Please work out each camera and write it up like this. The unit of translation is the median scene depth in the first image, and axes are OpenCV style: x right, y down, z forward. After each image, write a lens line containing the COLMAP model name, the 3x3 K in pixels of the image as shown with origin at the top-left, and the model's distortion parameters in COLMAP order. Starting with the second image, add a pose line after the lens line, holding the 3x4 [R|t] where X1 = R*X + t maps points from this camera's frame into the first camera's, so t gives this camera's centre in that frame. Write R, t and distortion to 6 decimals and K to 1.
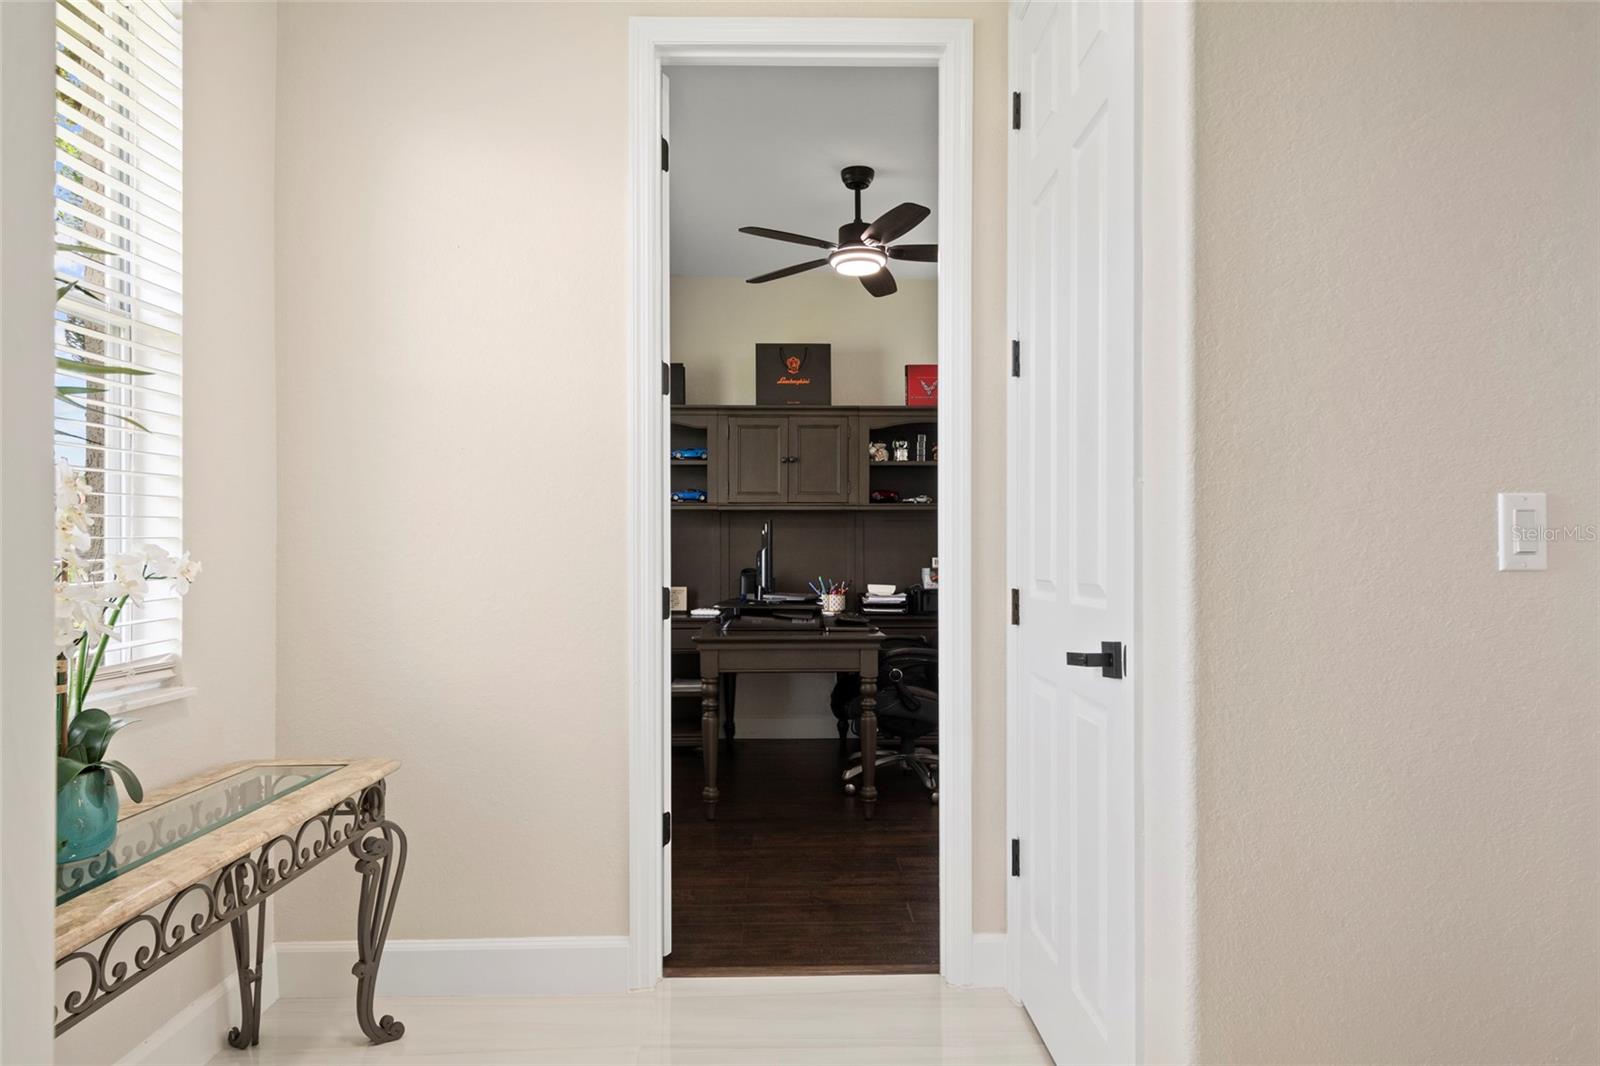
lens RADIAL K [[973.1, 0, 800.5], [0, 973.1, 538.9], [0, 0, 1]] dist [-0.001440, 0.000035]
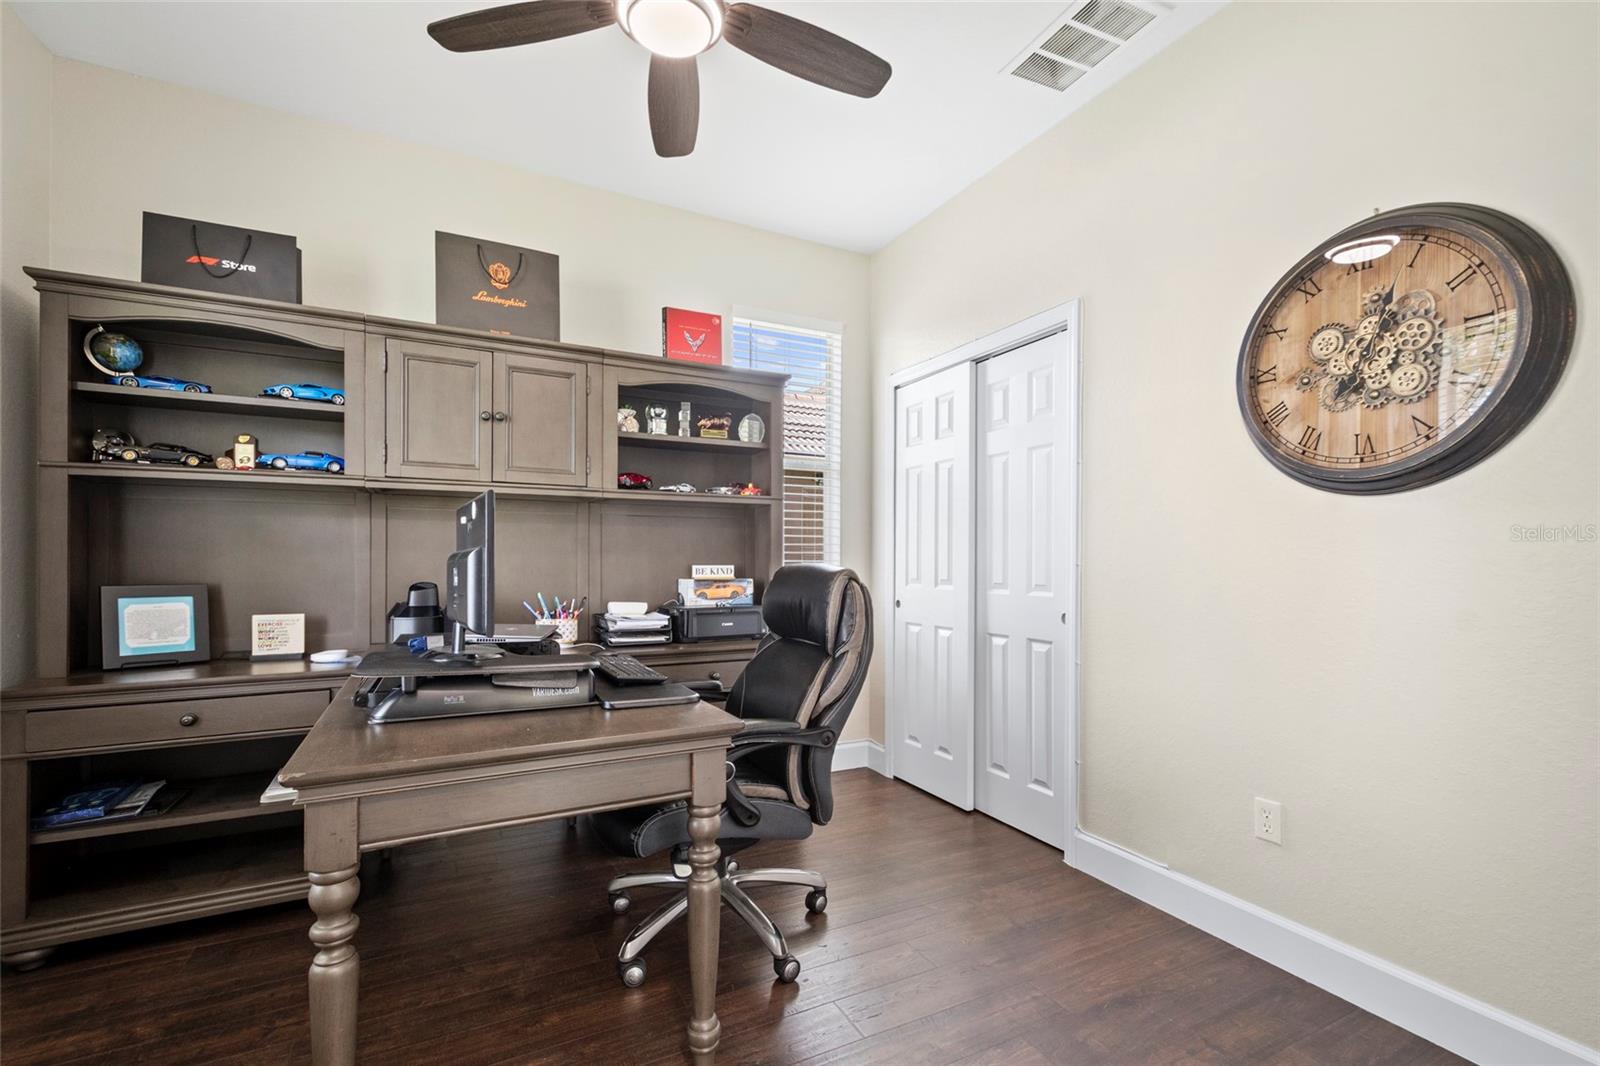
lens RADIAL K [[697.6, 0, 802.2], [0, 697.6, 555.7], [0, 0, 1]] dist [0.013089, -0.000470]
pose [[0.892494, 0.004307, 0.451038, -0.038347], [-0.009608, 0.999909, 0.009463, 0.005840], [-0.450956, -0.012779, 0.892455, 0.482631]]
